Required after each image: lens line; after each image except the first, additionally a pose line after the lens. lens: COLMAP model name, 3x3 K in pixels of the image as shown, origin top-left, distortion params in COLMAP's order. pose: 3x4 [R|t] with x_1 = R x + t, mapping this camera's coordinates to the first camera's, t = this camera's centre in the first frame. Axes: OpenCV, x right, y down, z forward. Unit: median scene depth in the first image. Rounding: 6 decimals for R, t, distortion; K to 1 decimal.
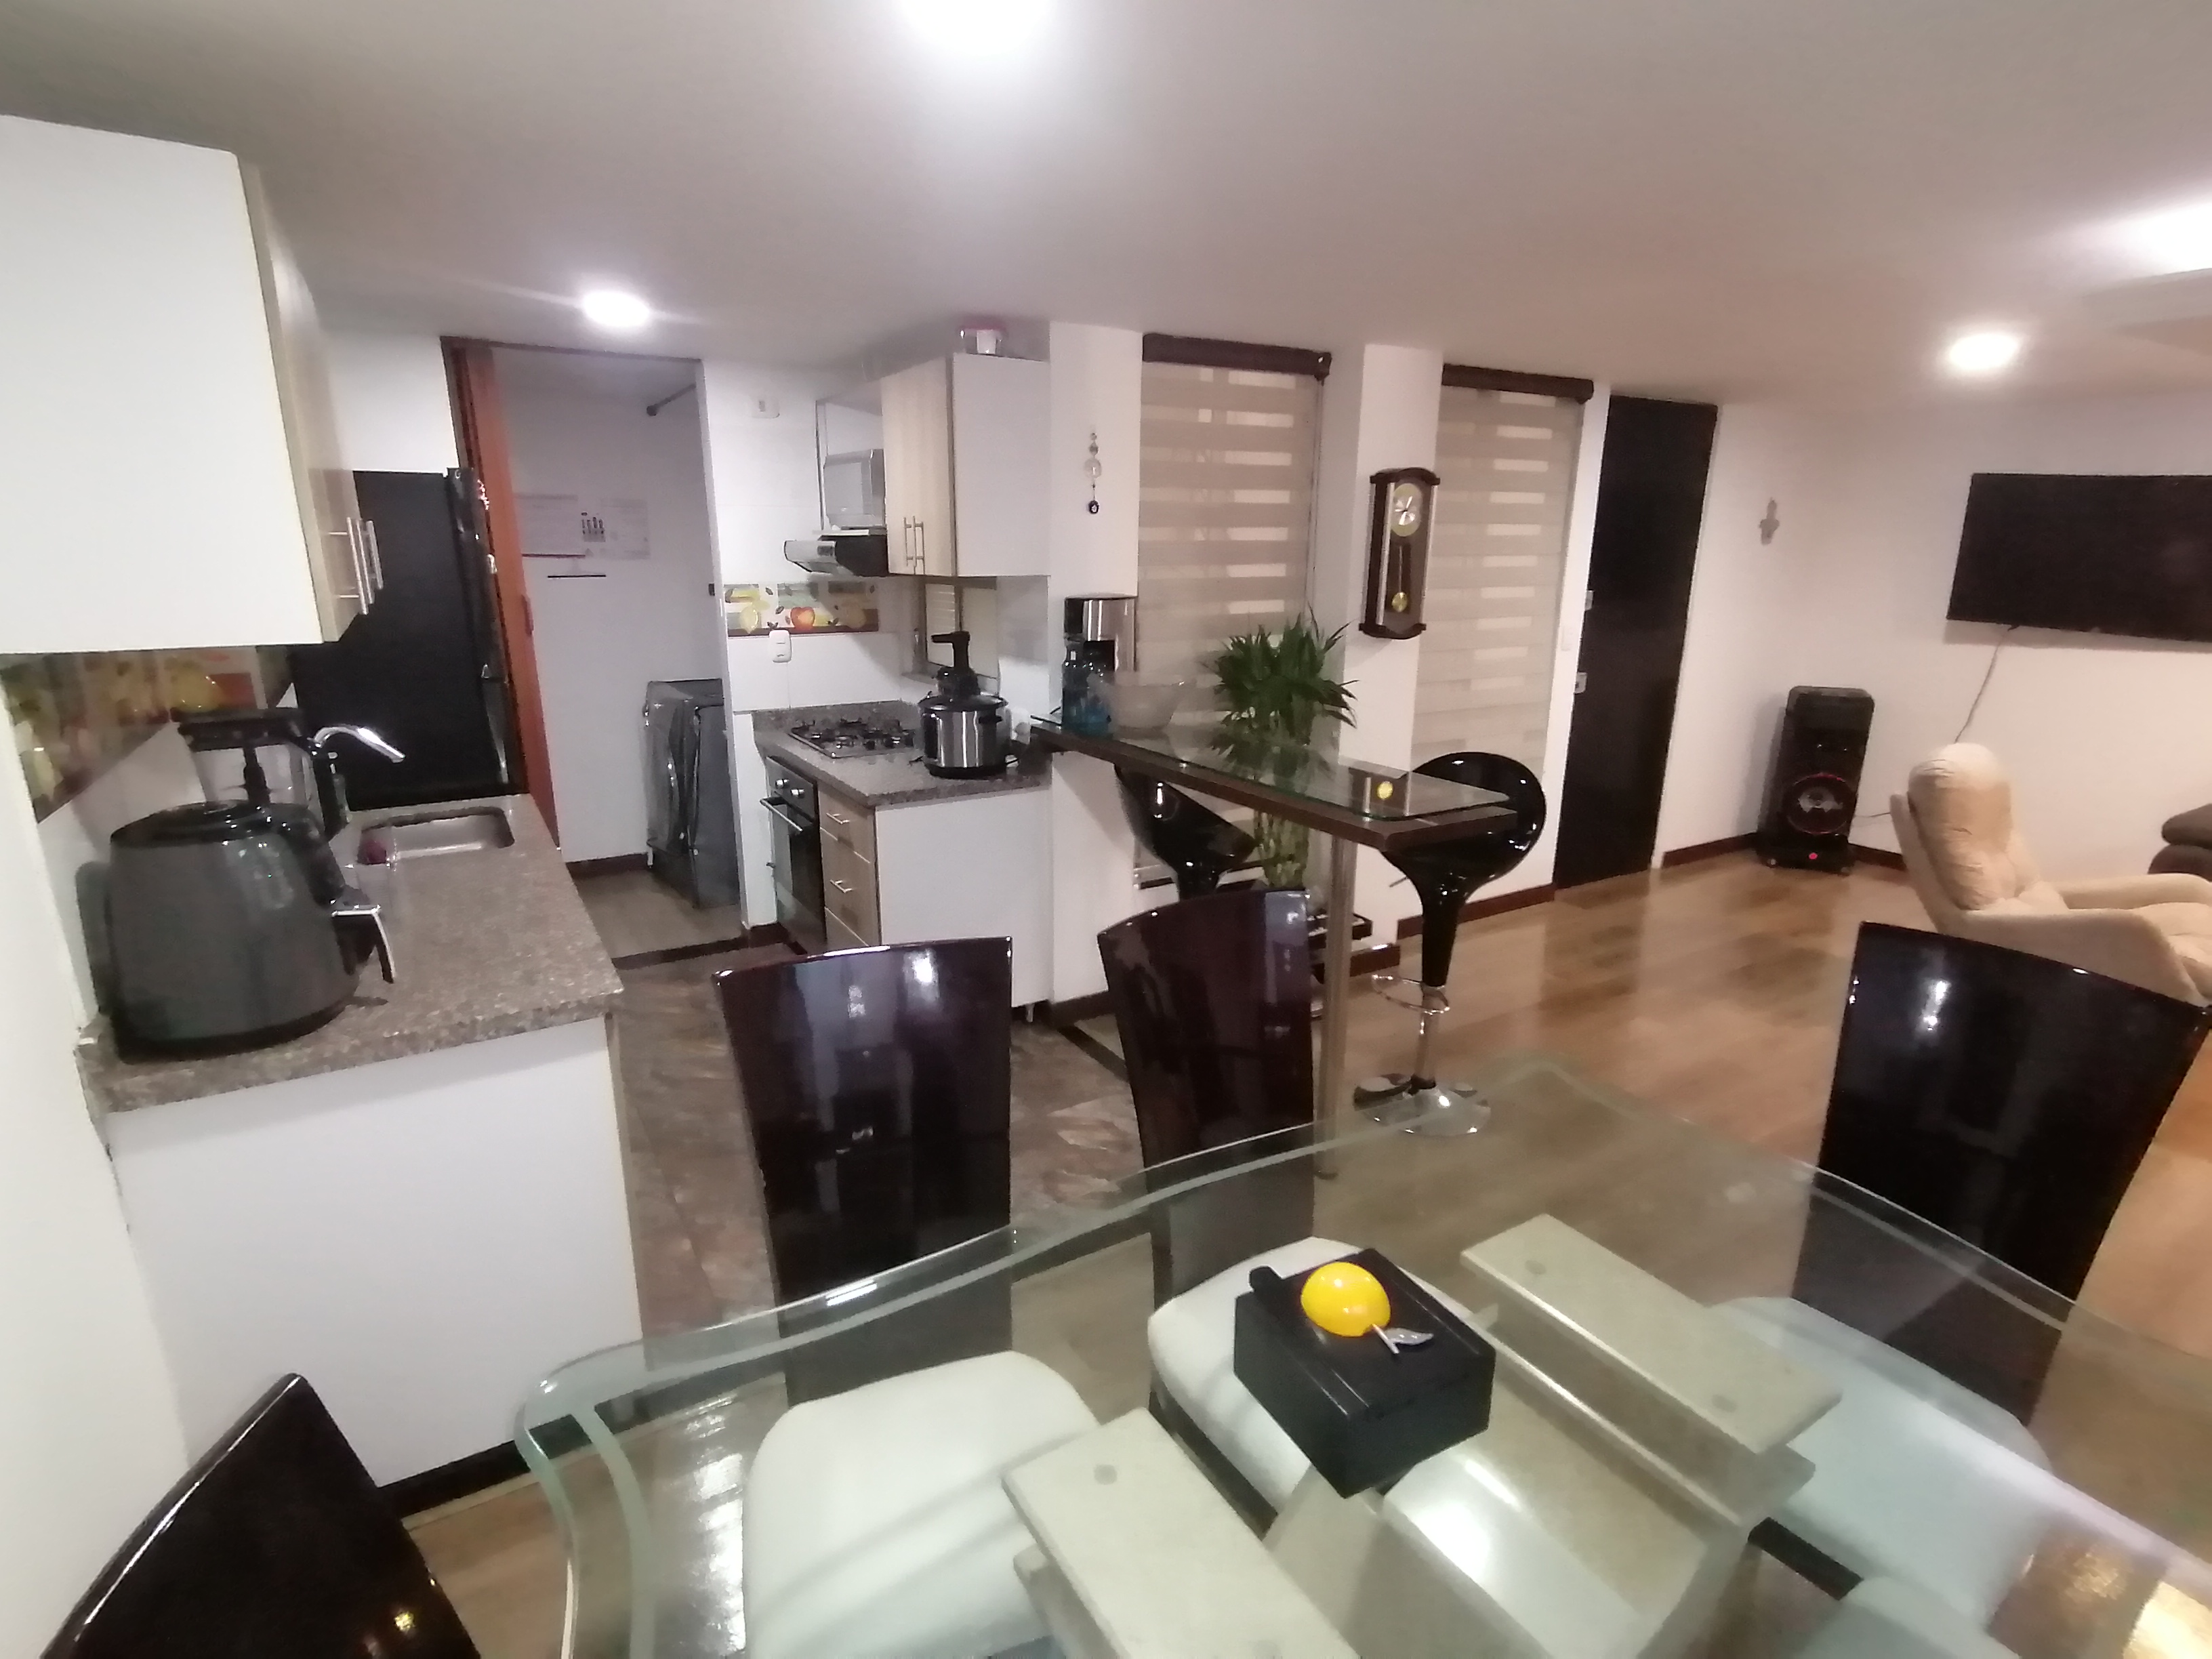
lens RADIAL K [[1099.6, 0, 1092.0], [0, 1099.6, 839.6], [0, 0, 1]] dist [0.015782, -0.017773]
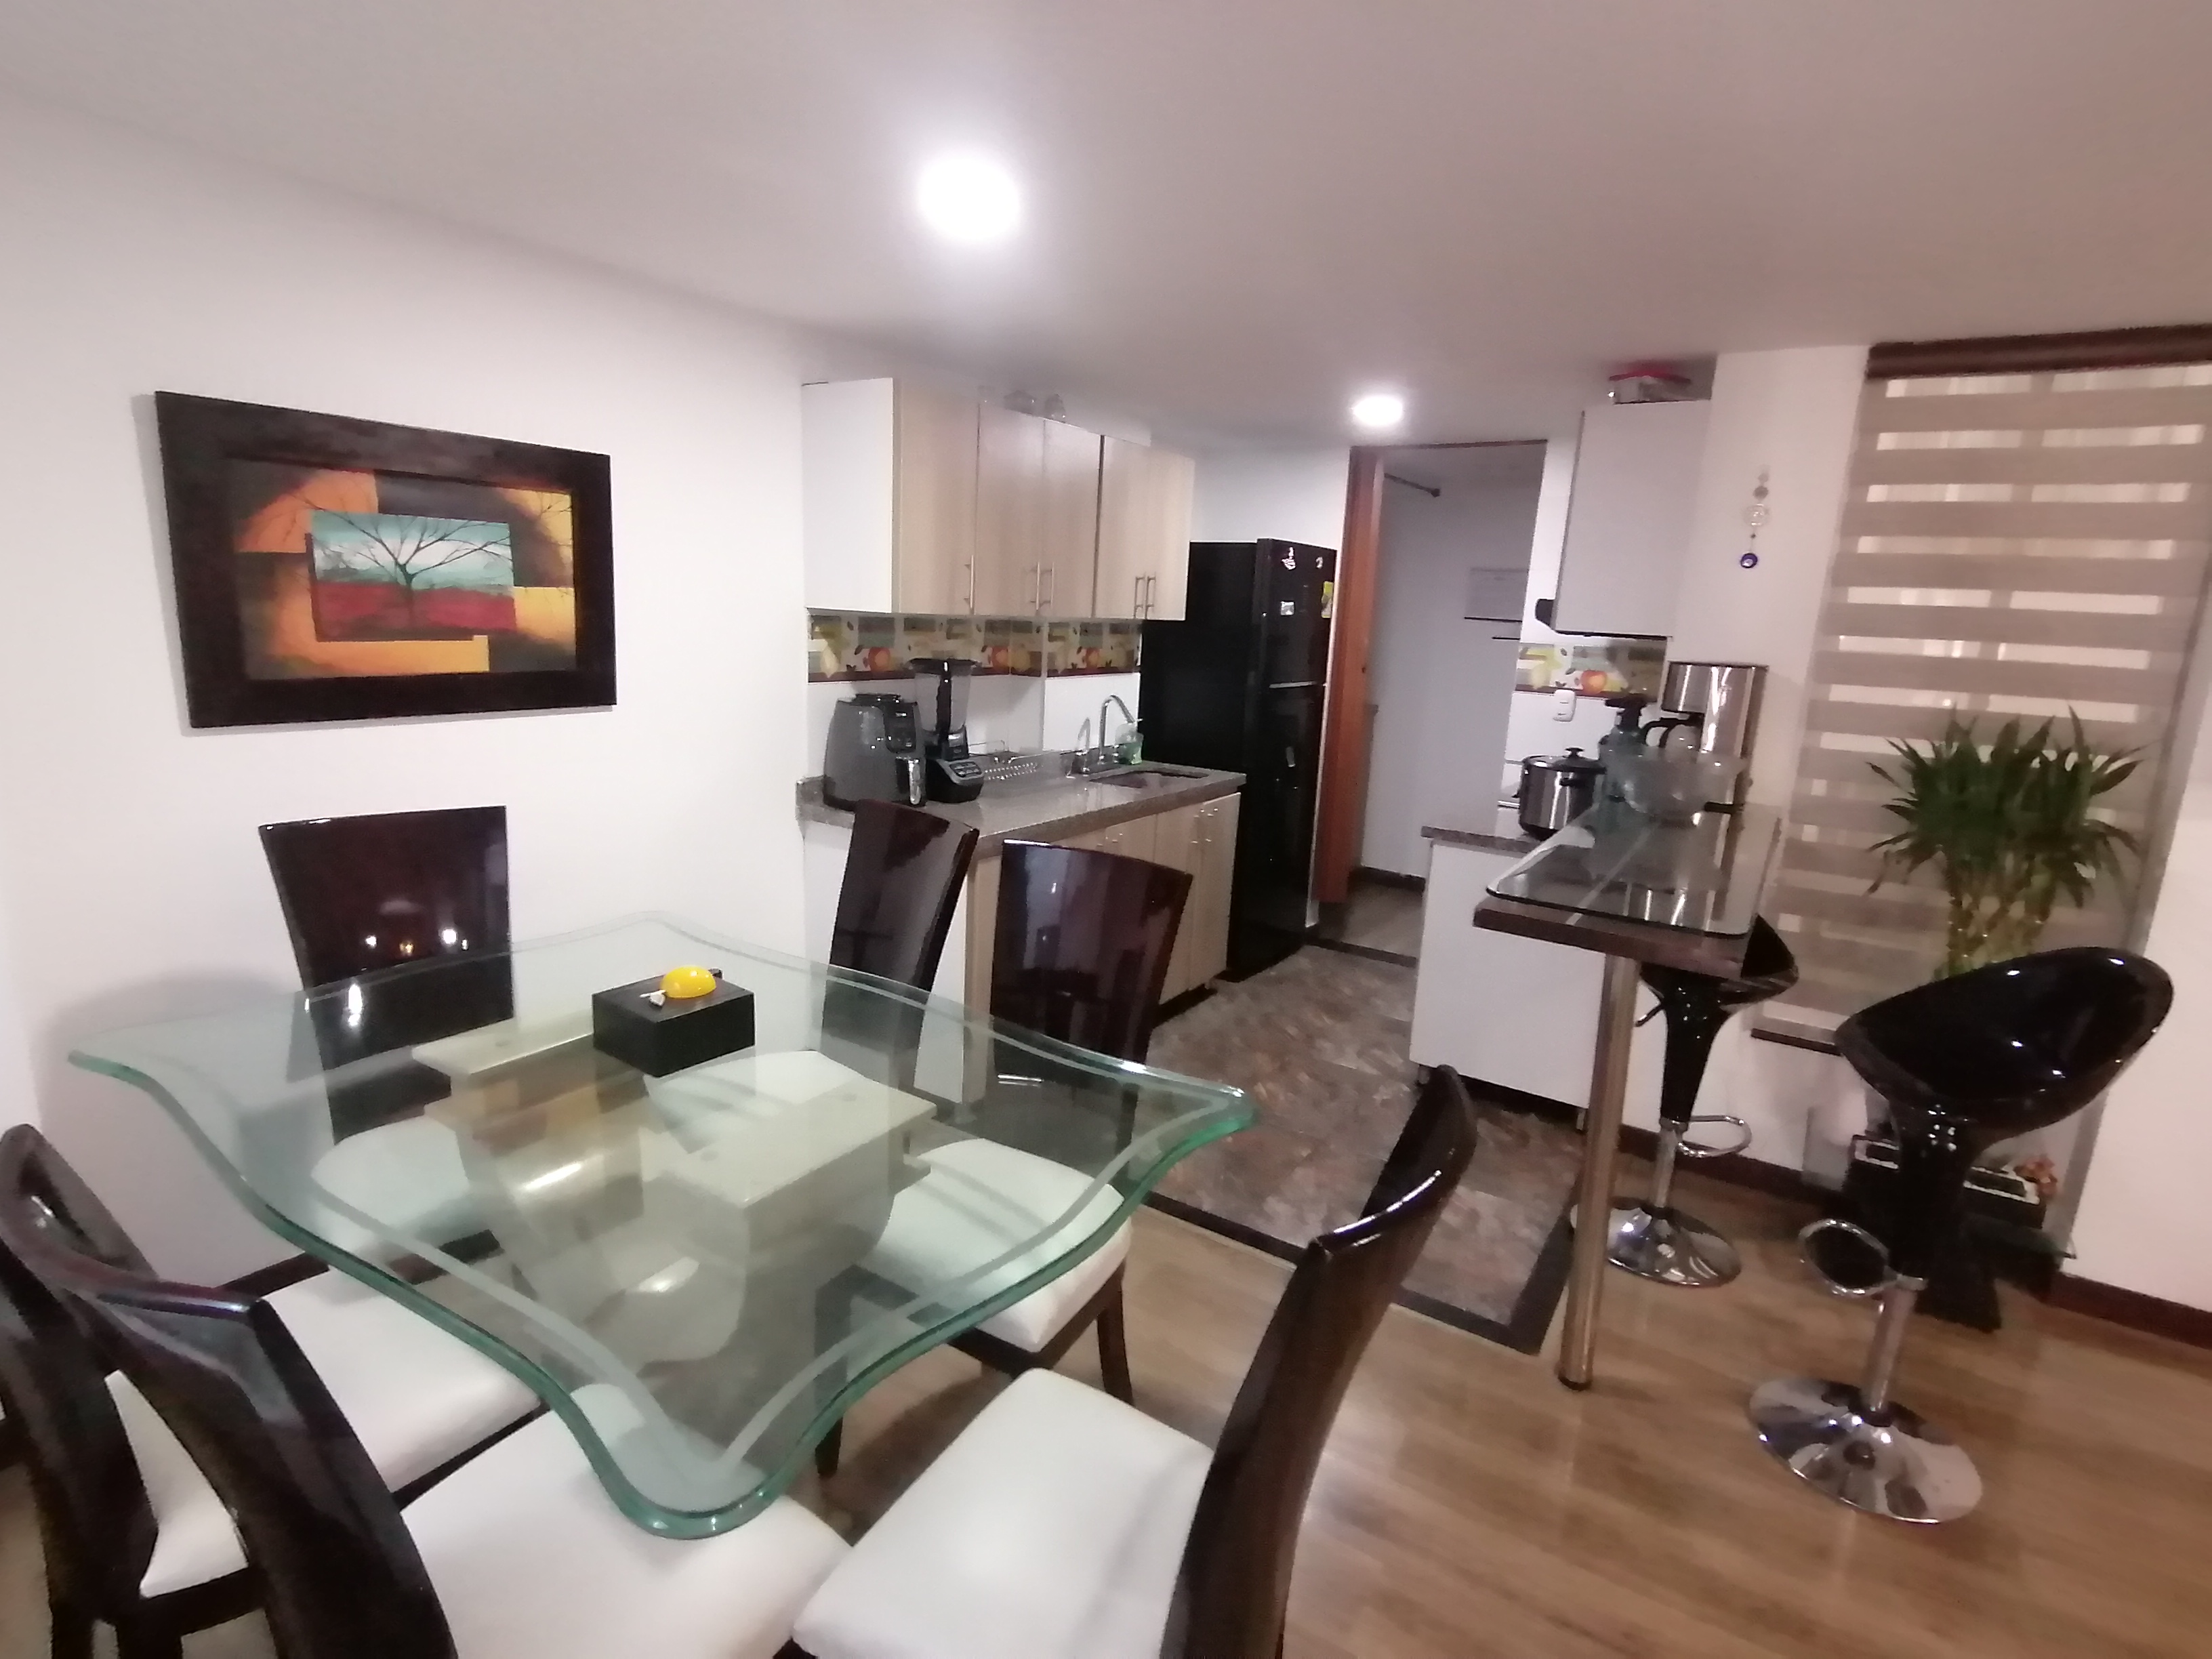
lens RADIAL K [[1099.6, 0, 1102.5], [0, 1099.6, 815.3], [0, 0, 1]] dist [0.015782, -0.017773]
pose [[0.434751, 0.188465, -0.880609, 0.528658], [-0.282183, 0.957120, 0.065528, -0.029917], [0.855198, 0.220004, 0.469291, 0.213371]]
